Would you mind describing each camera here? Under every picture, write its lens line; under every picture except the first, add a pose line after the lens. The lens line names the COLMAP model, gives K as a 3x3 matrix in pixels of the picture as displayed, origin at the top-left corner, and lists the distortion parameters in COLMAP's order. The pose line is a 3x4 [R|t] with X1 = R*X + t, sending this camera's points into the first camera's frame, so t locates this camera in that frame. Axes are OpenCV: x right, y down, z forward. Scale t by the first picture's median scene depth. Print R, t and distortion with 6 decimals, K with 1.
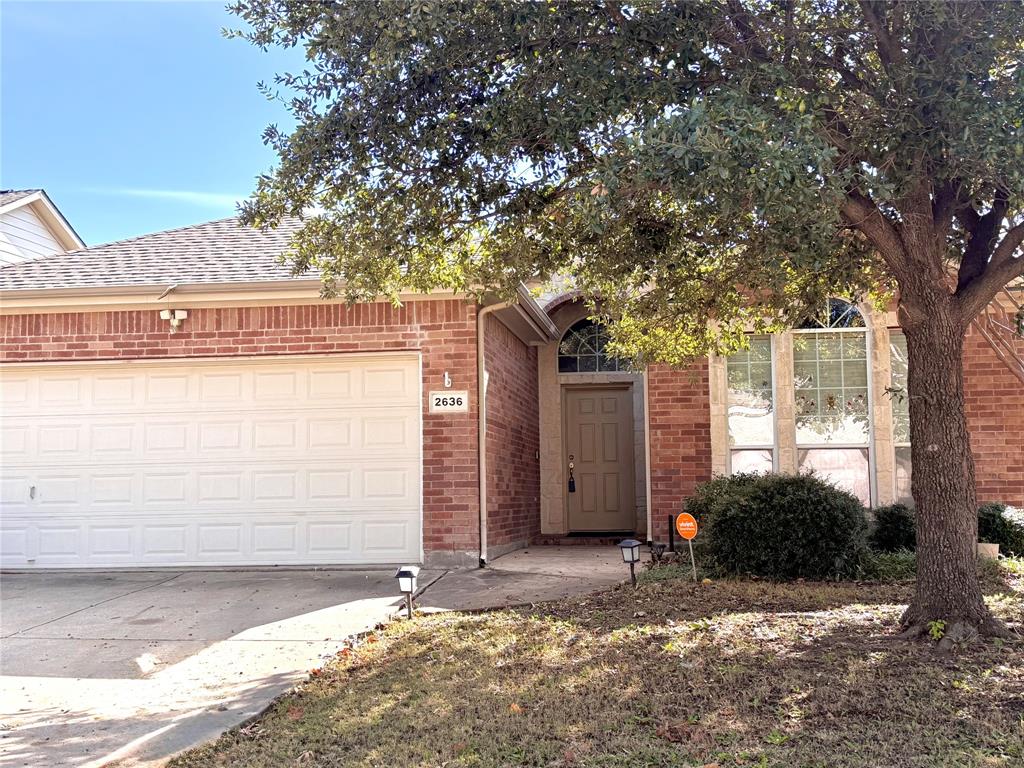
lens RADIAL K [[1211.8, 0, 511.7], [0, 1211.8, 387.1], [0, 0, 1]] dist [0.136188, 0.000000]
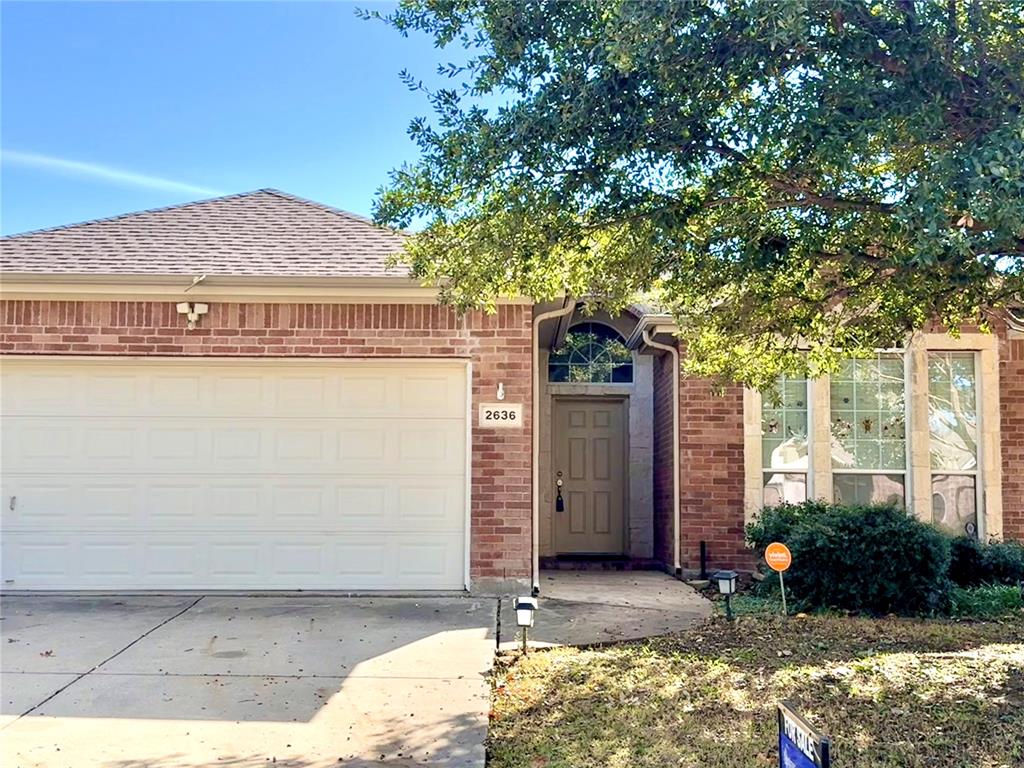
lens RADIAL K [[1342.8, 0, 512.4], [0, 1342.8, 382.0], [0, 0, 1]] dist [0.137577, 0.000000]
pose [[0.989480, 0.033793, 0.140666, -0.184911], [-0.033611, 0.999428, -0.003671, -0.009603], [-0.140710, -0.001096, 0.990050, -0.011947]]
